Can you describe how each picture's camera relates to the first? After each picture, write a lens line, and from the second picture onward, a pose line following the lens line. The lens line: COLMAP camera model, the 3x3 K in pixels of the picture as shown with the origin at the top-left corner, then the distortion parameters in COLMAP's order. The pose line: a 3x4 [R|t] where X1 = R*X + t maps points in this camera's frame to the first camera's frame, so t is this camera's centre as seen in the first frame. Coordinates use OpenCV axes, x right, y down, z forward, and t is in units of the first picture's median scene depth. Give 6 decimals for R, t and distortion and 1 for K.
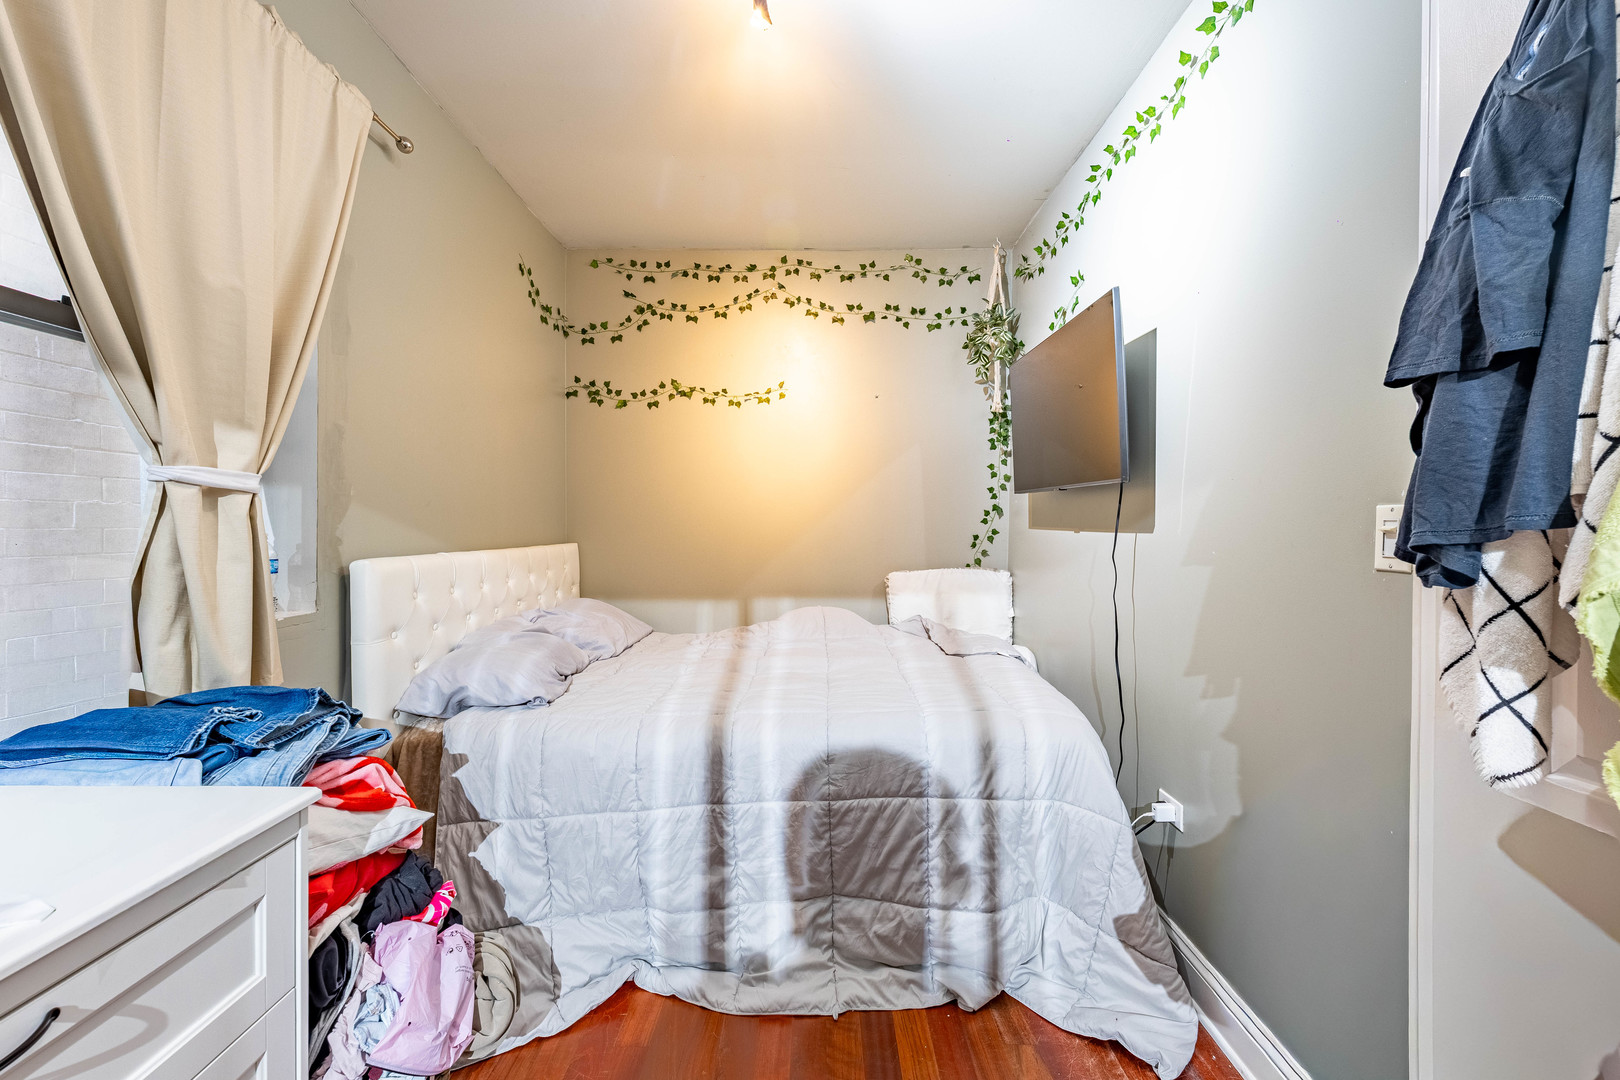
lens RADIAL K [[644.7, 0, 808.3], [0, 644.7, 529.6], [0, 0, 1]] dist [0.011640, -0.003534]
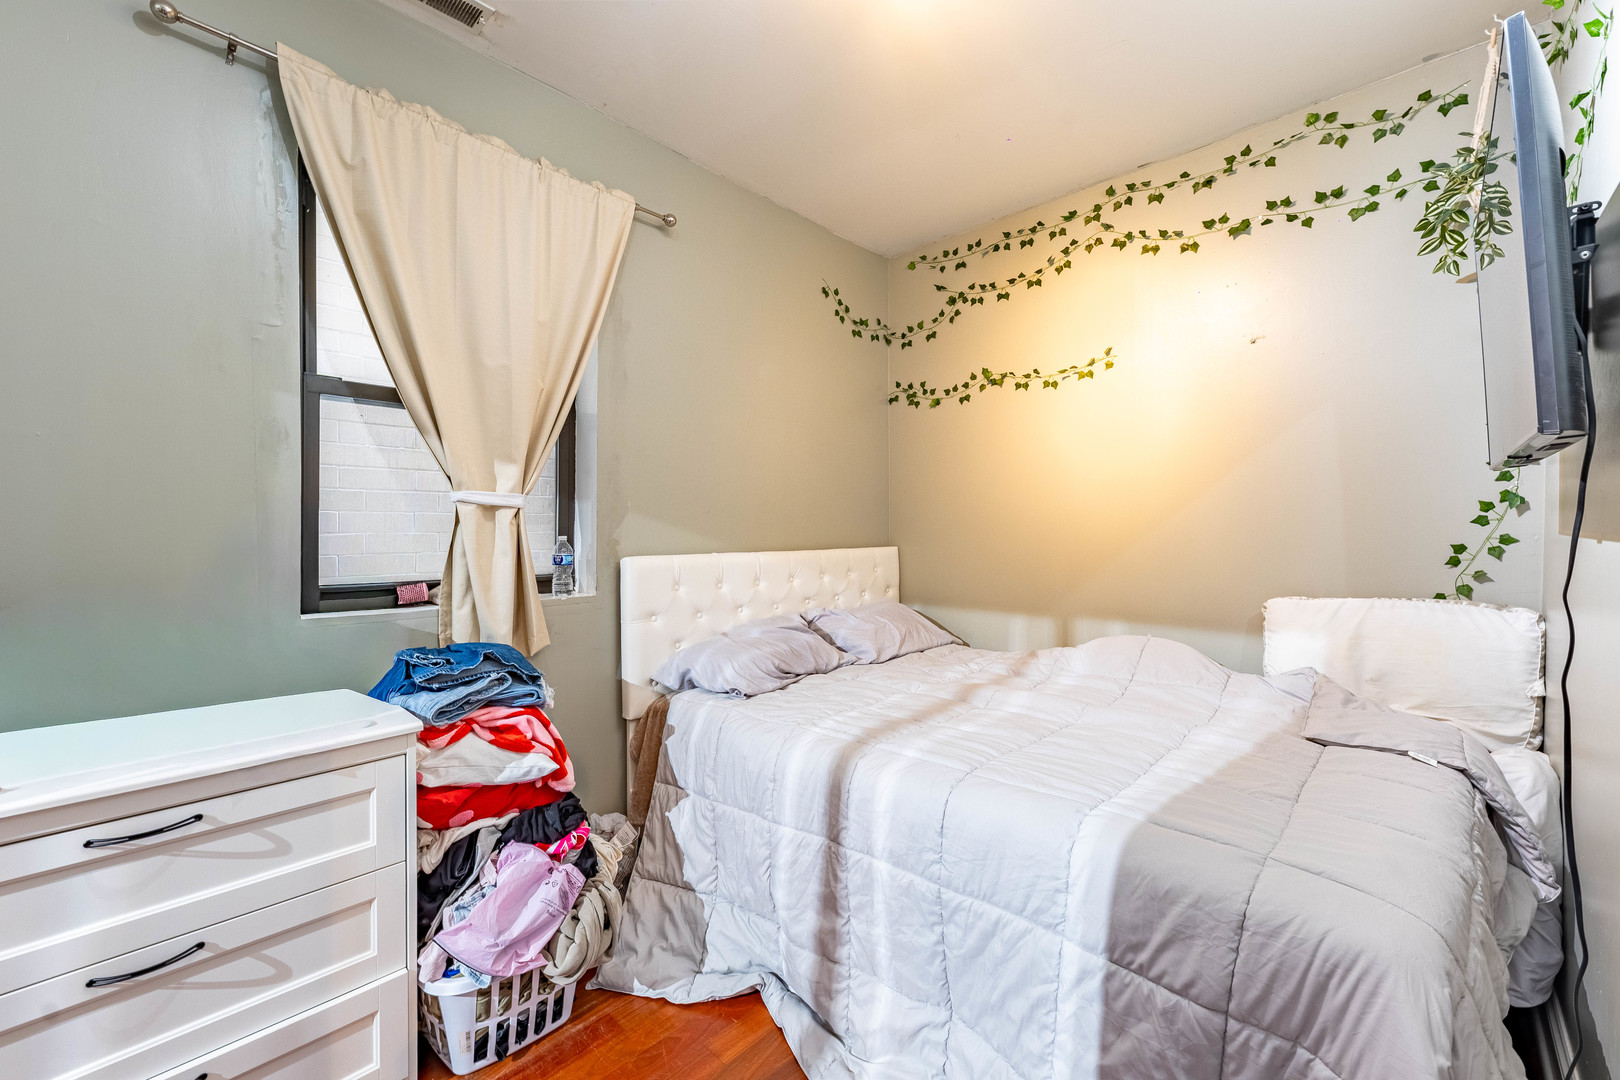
lens RADIAL K [[644.7, 0, 808.3], [0, 644.7, 529.6], [0, 0, 1]] dist [0.011640, -0.003534]
pose [[0.723698, -0.001556, -0.690116, 0.240038], [-0.001522, 0.999991, -0.003851, -0.001724], [0.690116, 0.003837, 0.723689, 0.174612]]
